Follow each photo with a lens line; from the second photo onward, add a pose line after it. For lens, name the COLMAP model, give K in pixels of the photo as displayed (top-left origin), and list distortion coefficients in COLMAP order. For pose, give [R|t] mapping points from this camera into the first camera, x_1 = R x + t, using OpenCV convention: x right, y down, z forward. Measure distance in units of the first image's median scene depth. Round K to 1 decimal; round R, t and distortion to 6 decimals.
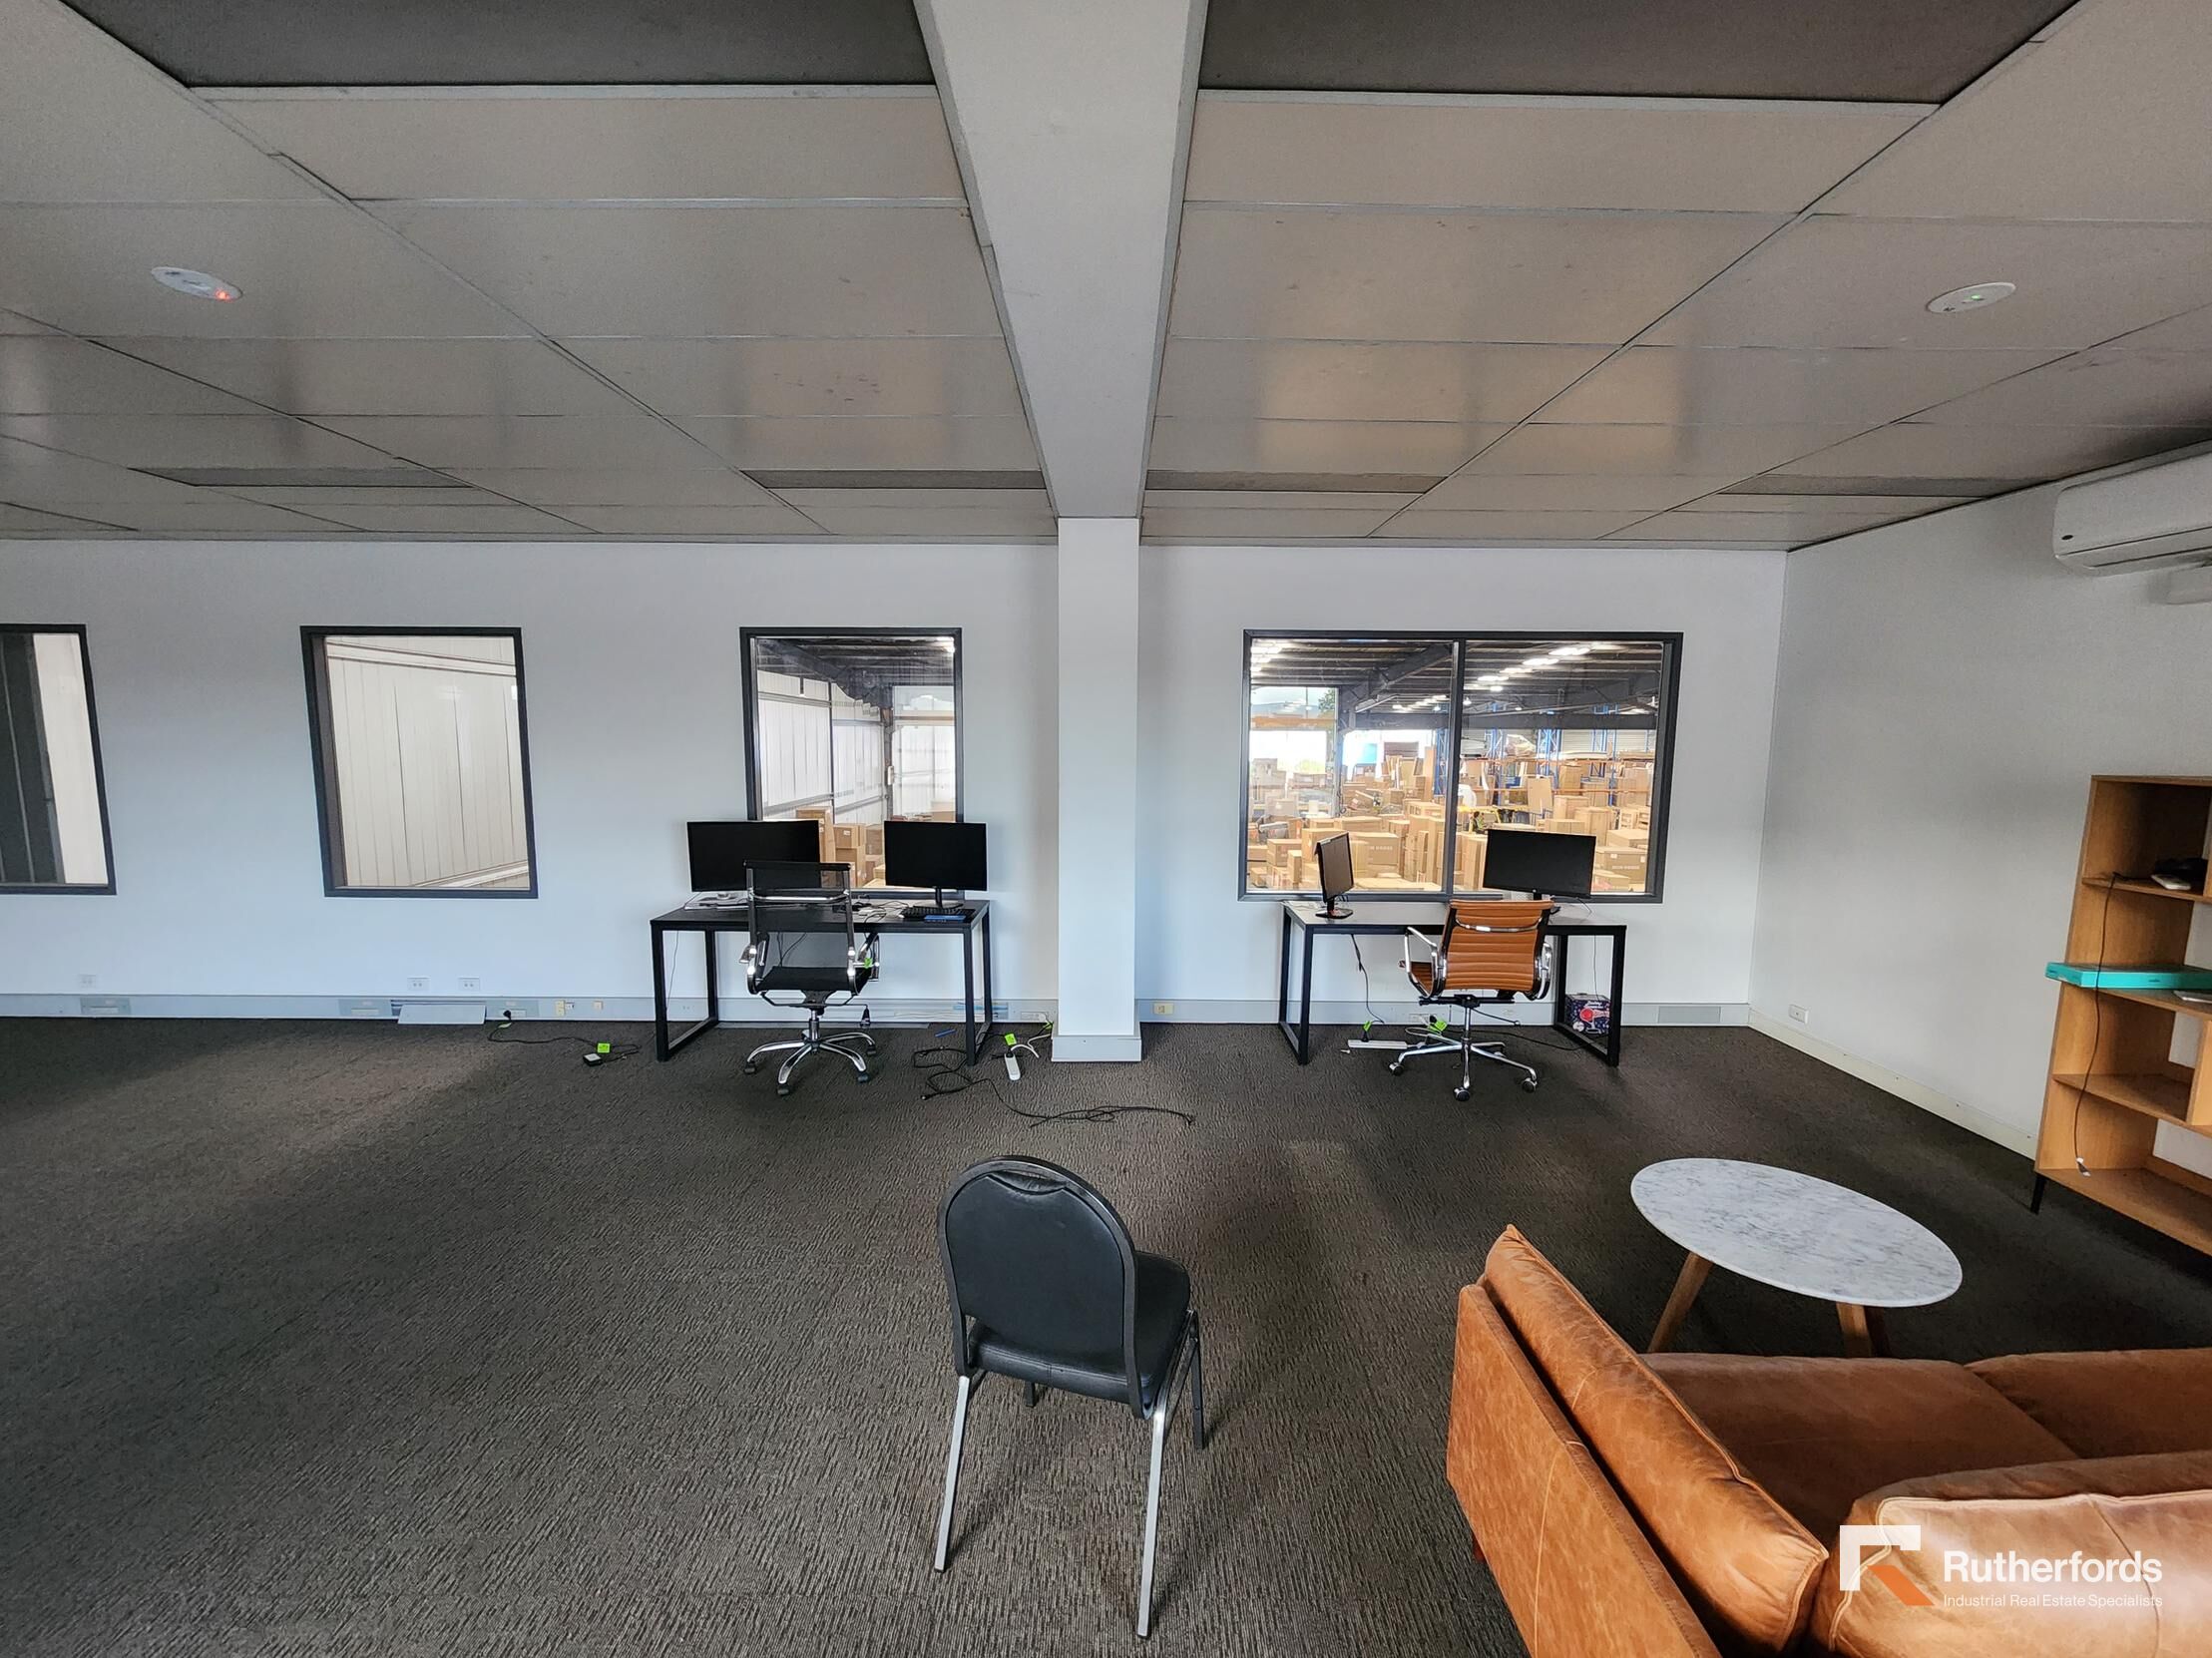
lens RADIAL K [[983.3, 0, 1099.1], [0, 983.3, 841.5], [0, 0, 1]] dist [0.001238, 0.000036]
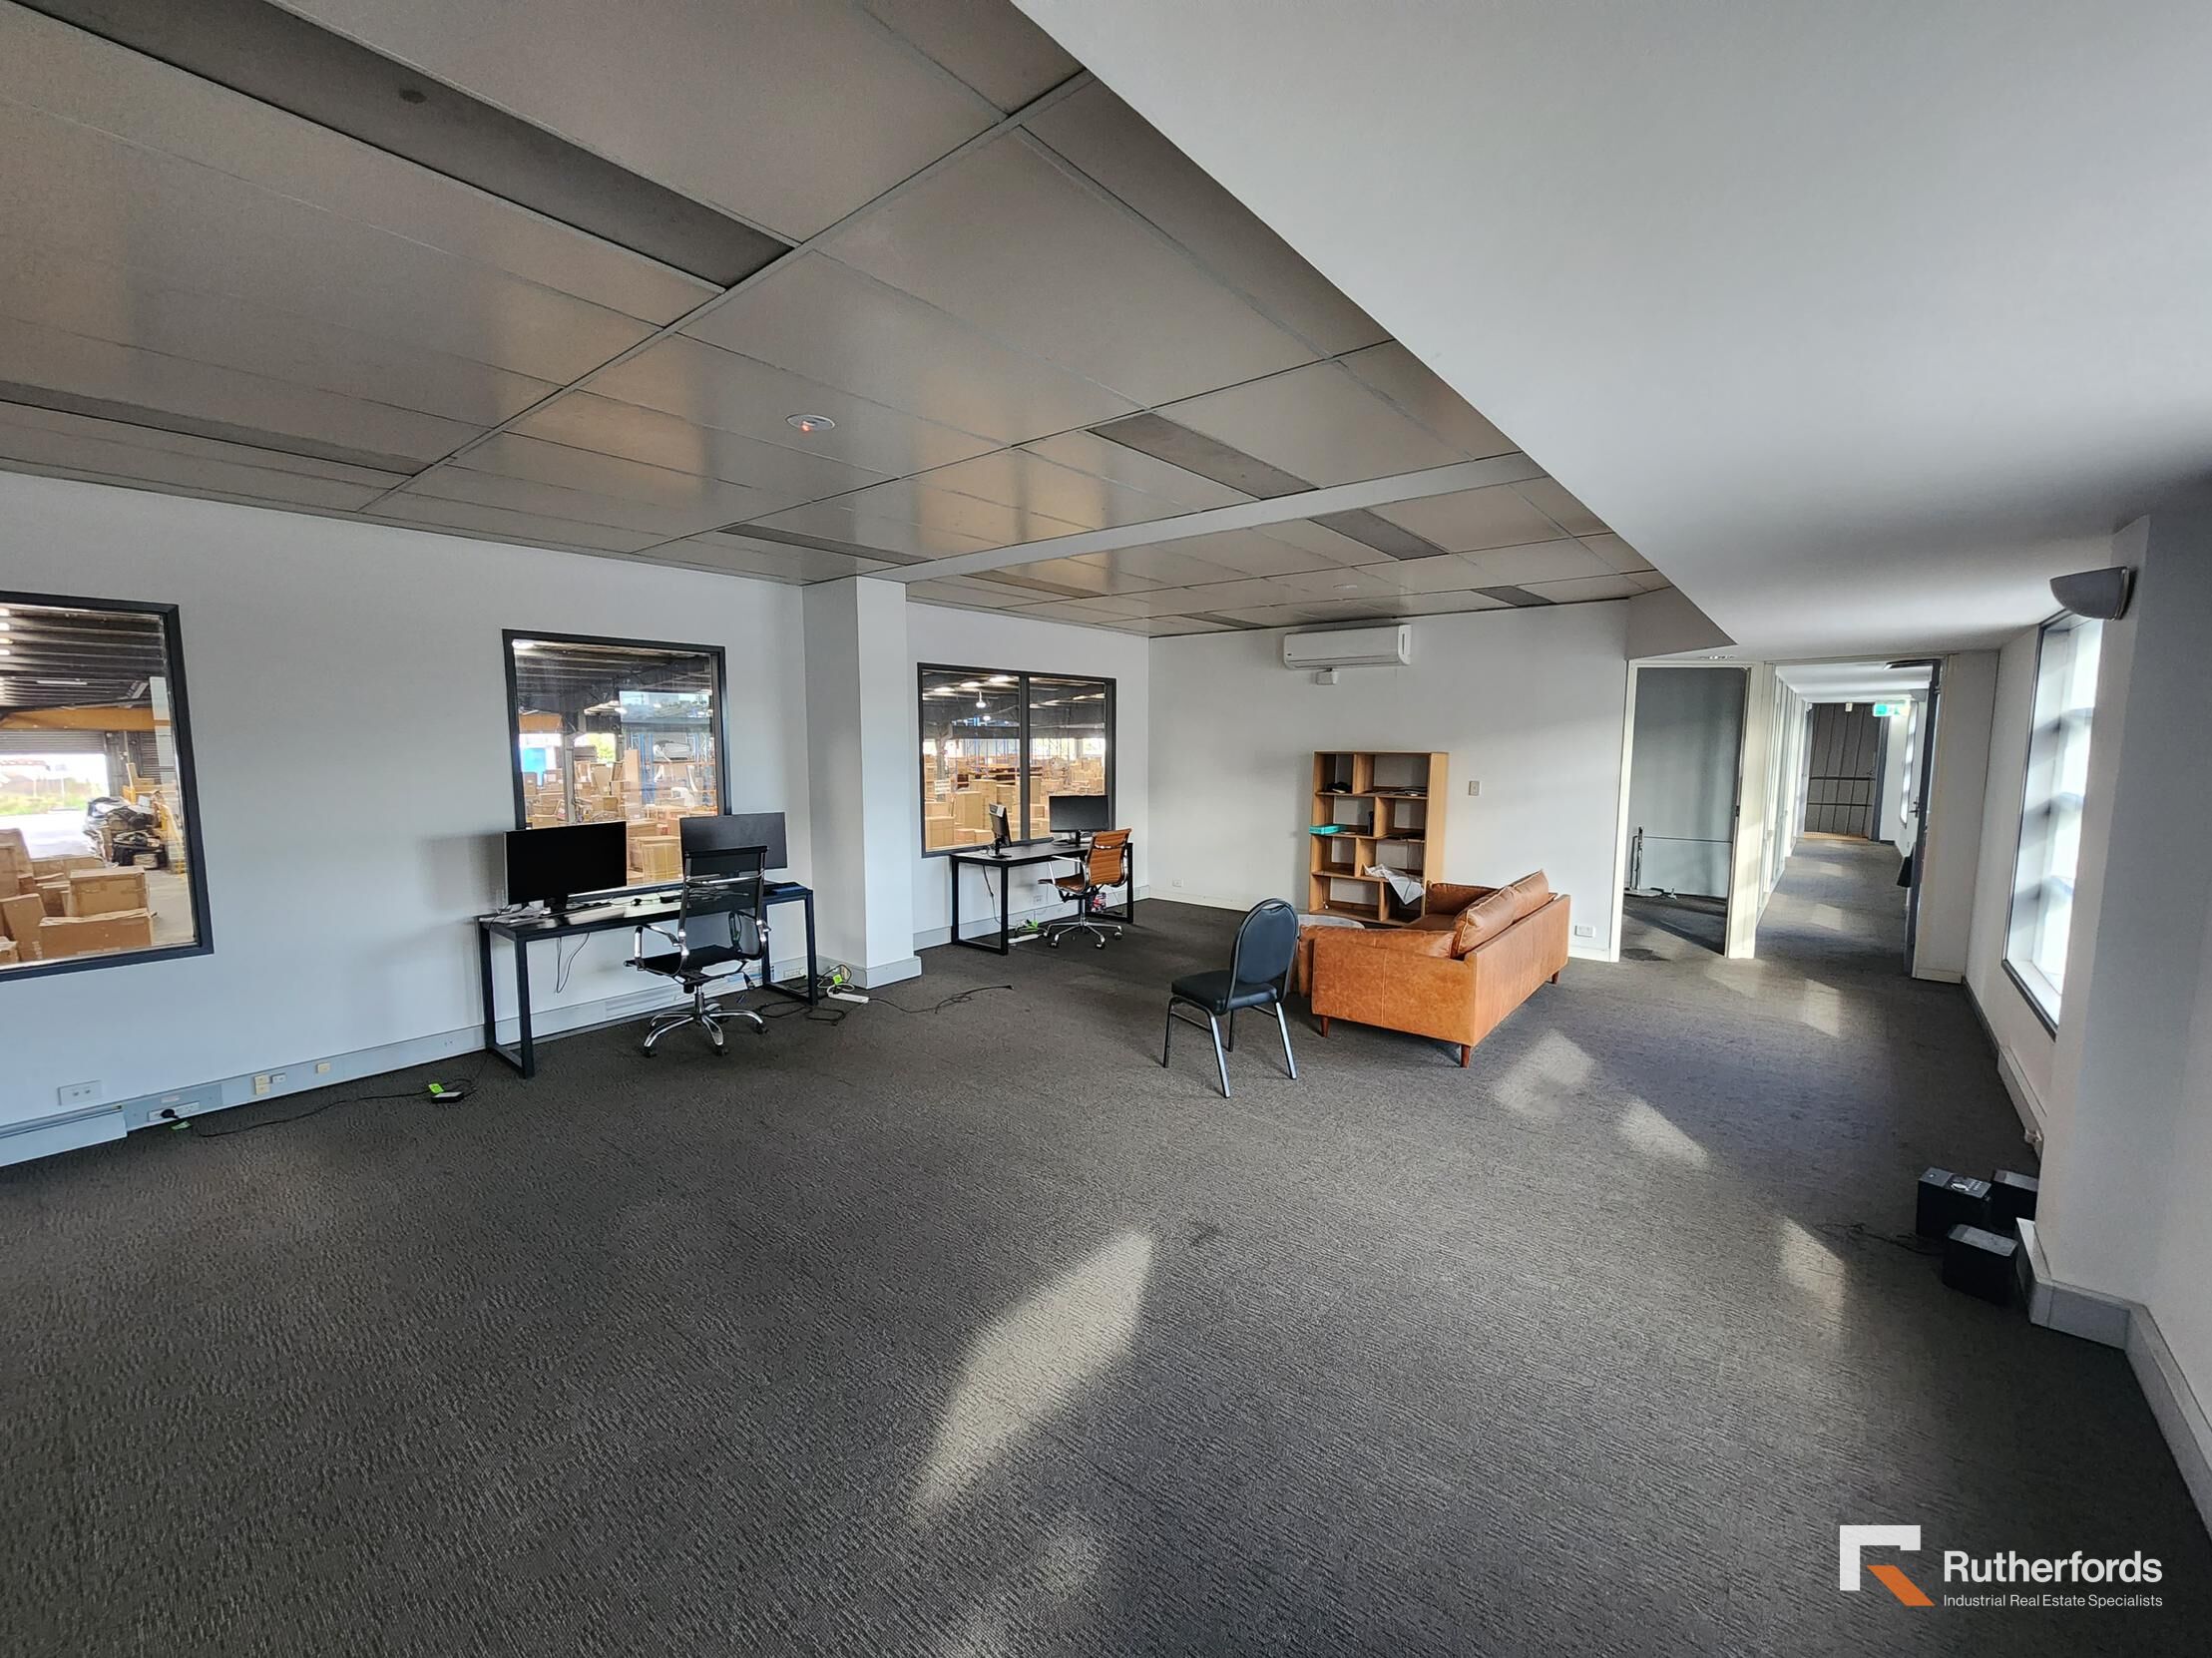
lens RADIAL K [[909.9, 0, 1113.9], [0, 909.9, 834.1], [0, 0, 1]] dist [-0.002015, -0.002480]
pose [[0.604453, -0.090413, 0.791494, -0.731932], [0.091062, 0.994868, 0.044101, -0.002715], [-0.791419, 0.045418, 0.609584, -0.008233]]
